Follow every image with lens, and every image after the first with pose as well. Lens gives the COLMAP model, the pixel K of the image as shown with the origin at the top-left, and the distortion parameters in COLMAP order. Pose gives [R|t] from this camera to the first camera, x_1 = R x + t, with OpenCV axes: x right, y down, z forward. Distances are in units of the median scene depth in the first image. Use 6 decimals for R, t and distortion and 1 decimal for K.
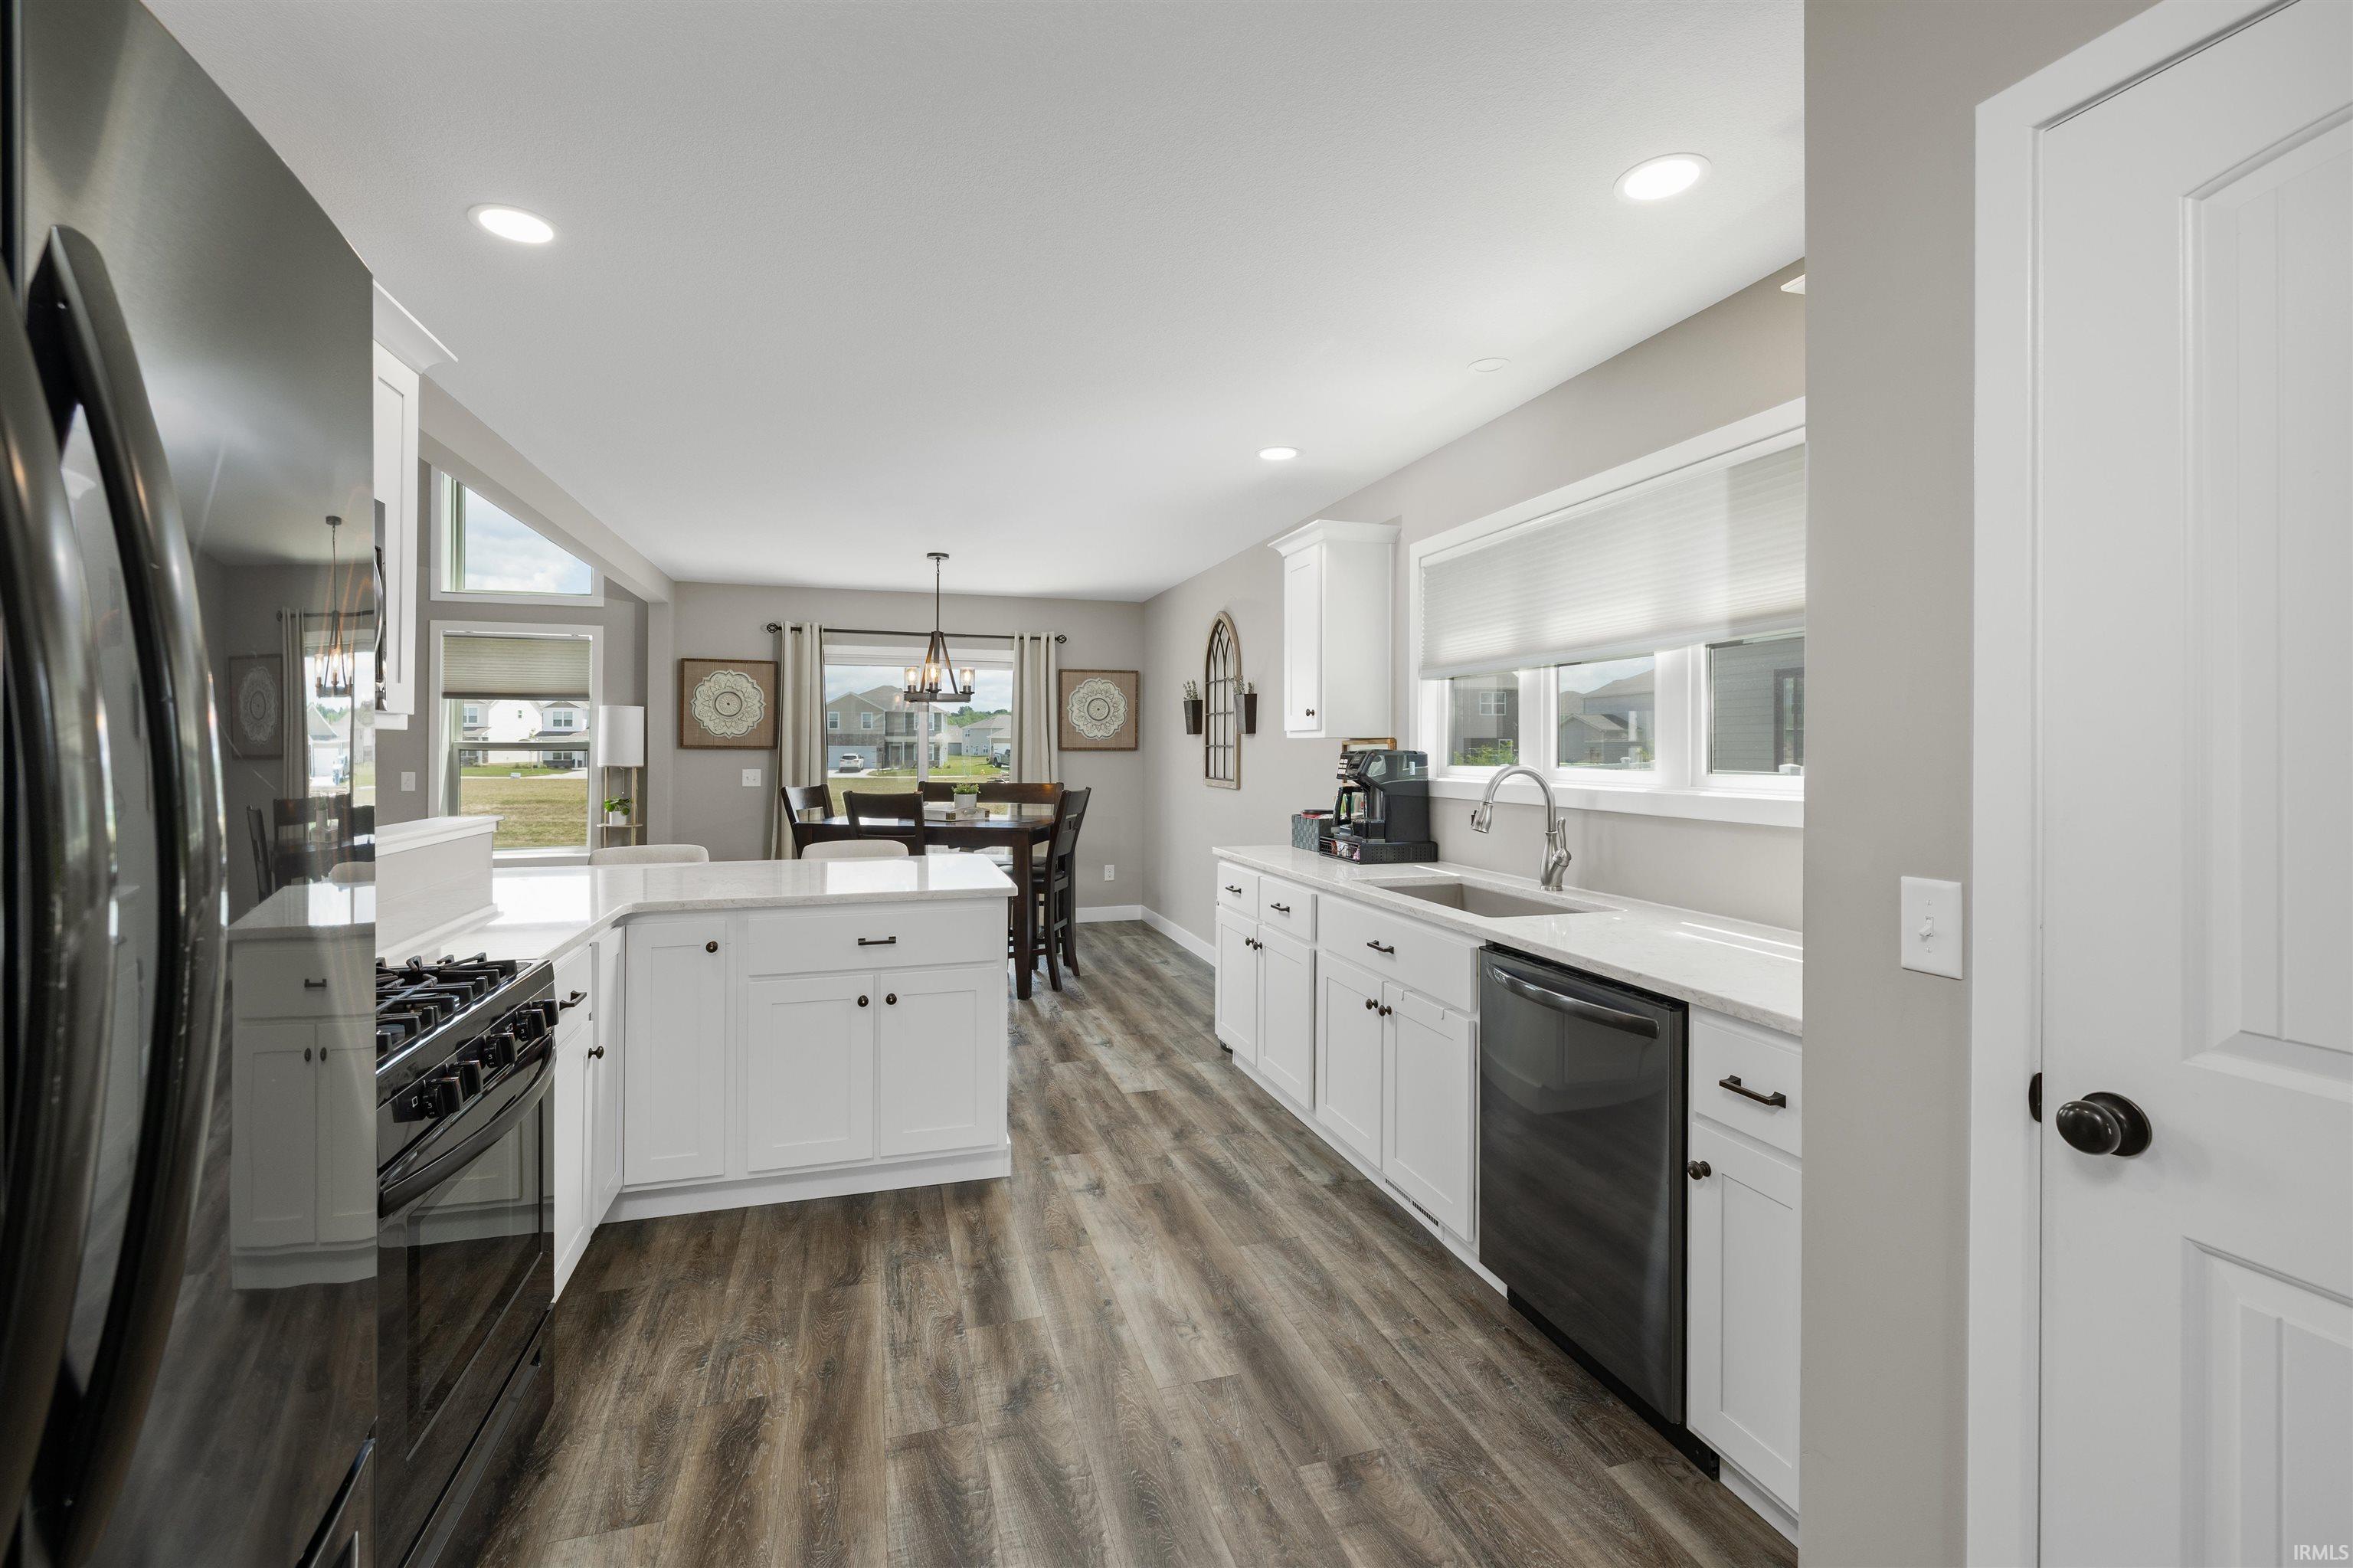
lens RADIAL K [[992.2, 0, 1140.1], [0, 992.2, 760.8], [0, 0, 1]] dist [-0.000257, -0.000131]
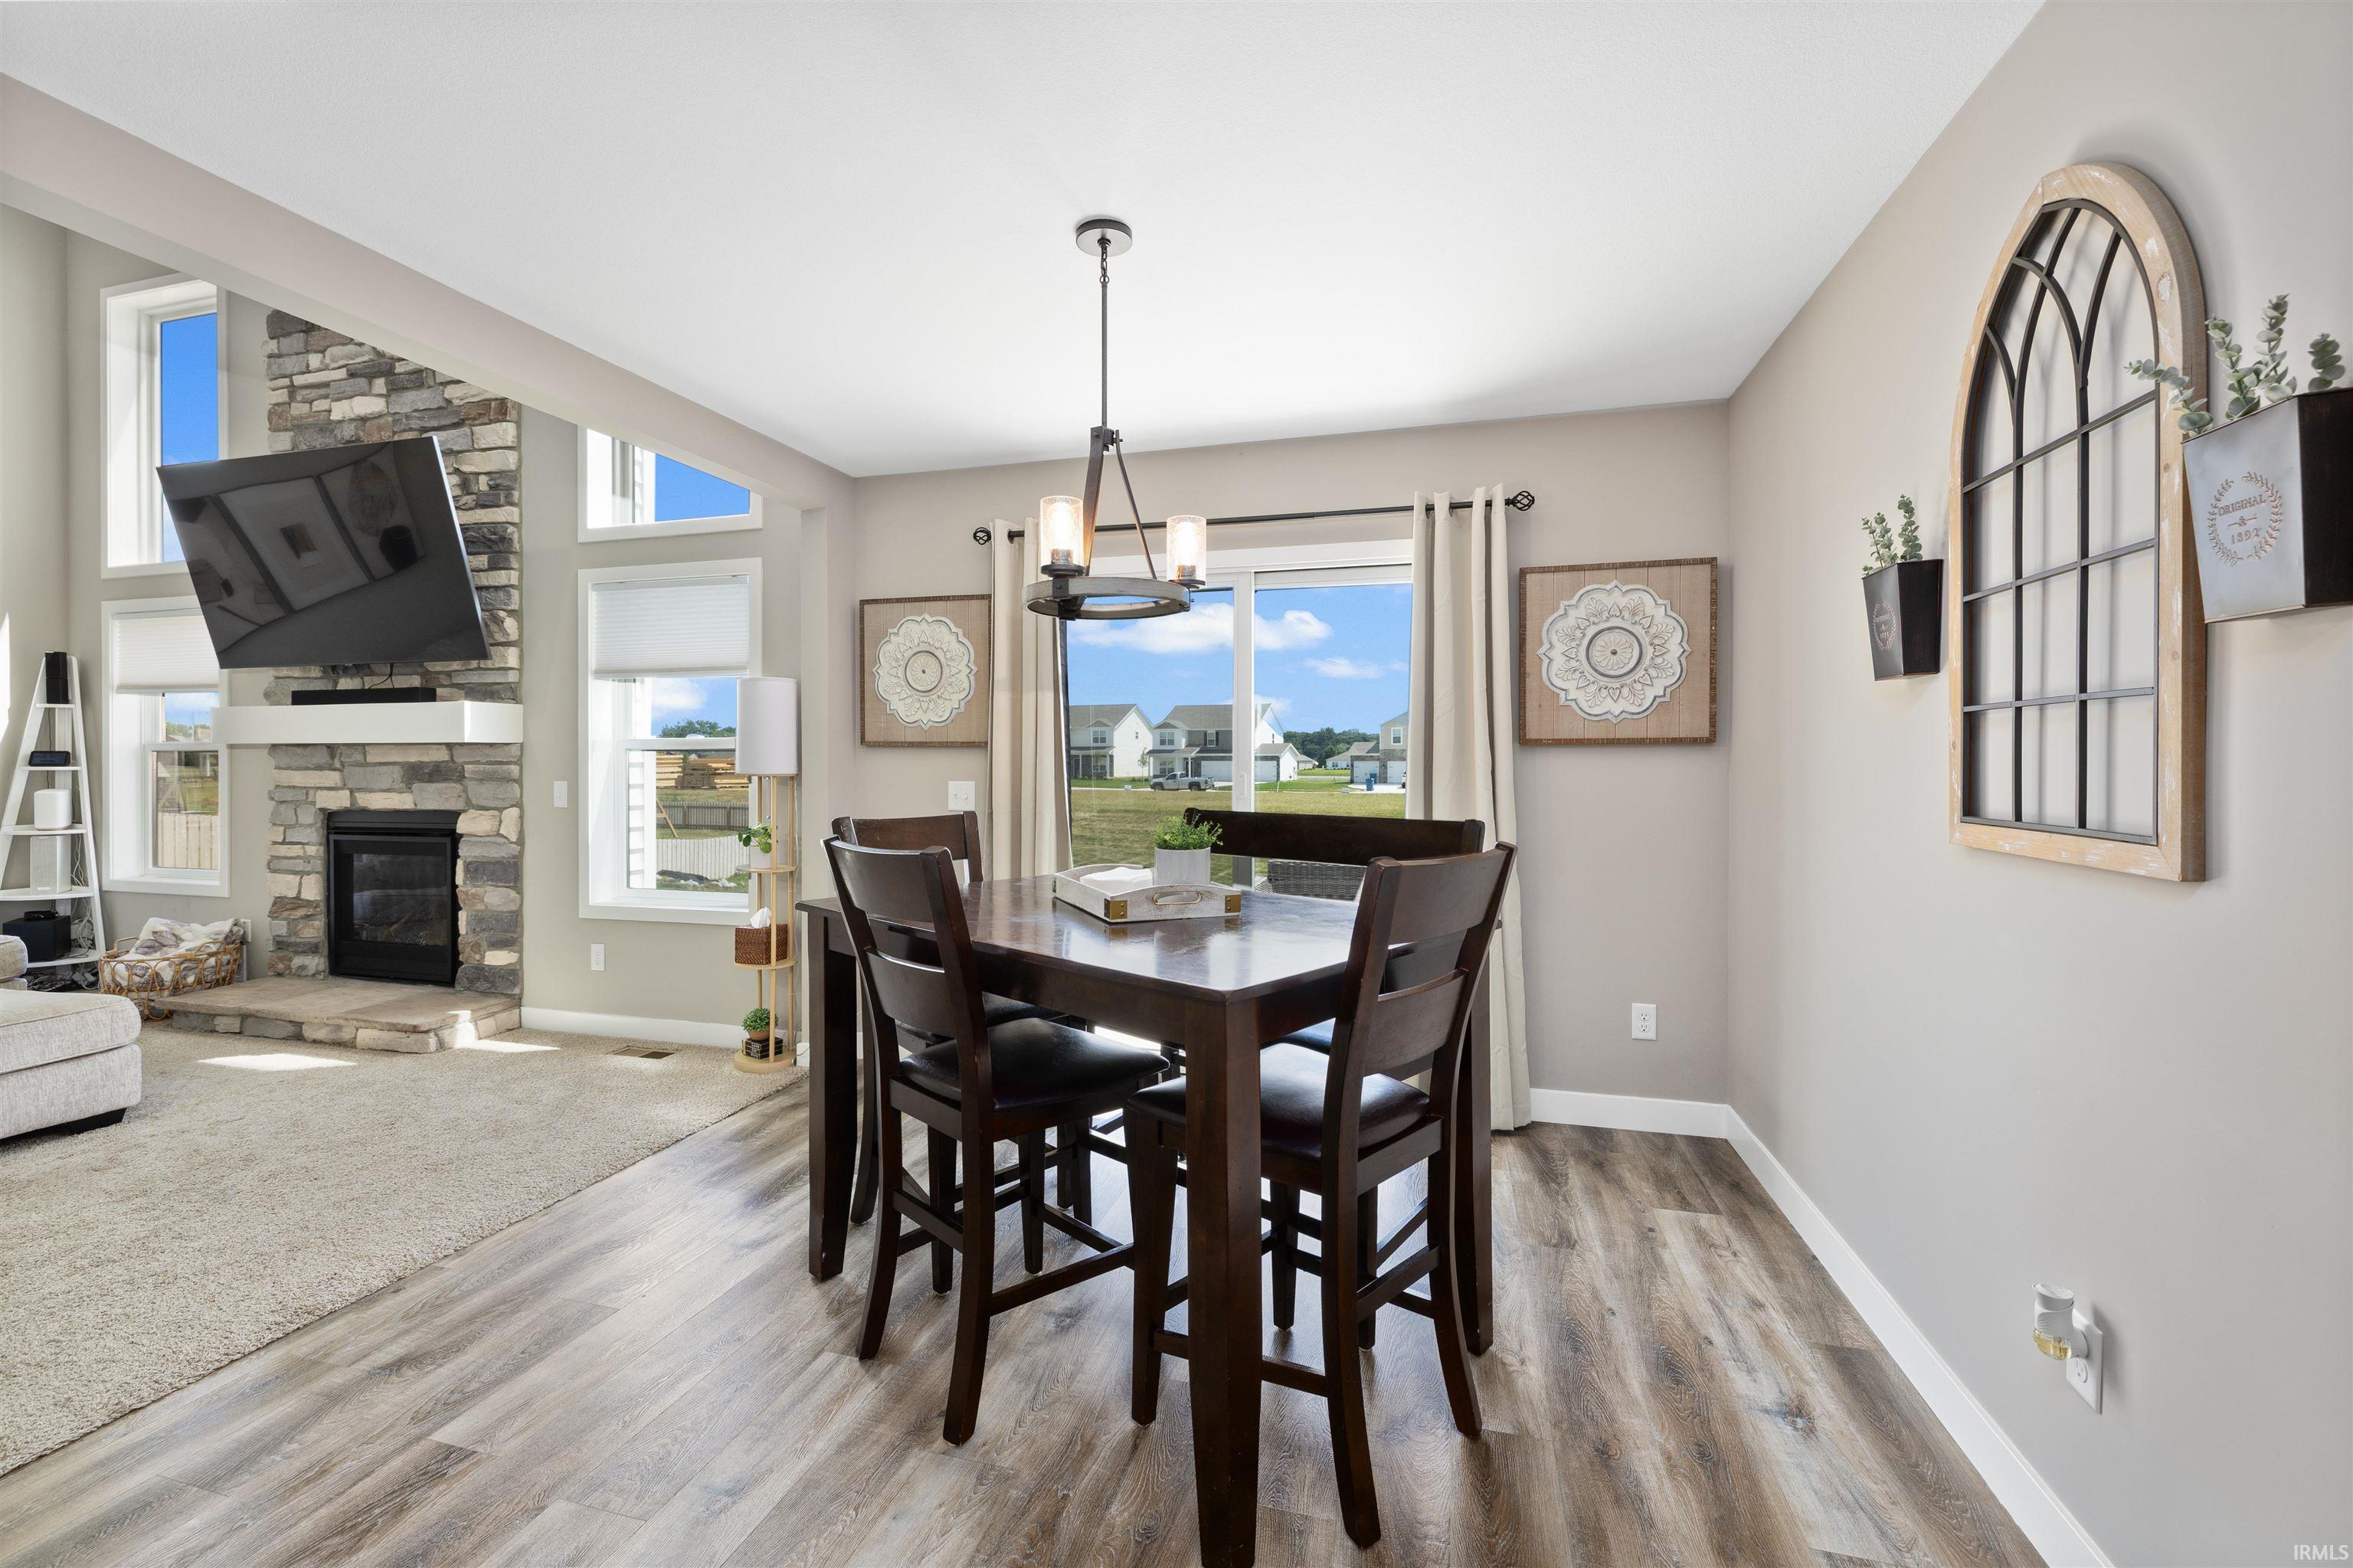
lens RADIAL K [[992.2, 0, 1140.1], [0, 992.2, 760.8], [0, 0, 1]] dist [-0.000257, -0.000131]
pose [[0.850265, -0.003495, -0.526344, 0.013179], [-0.004659, 0.999889, -0.014167, 0.004791], [0.526335, 0.014498, 0.850154, 0.574478]]
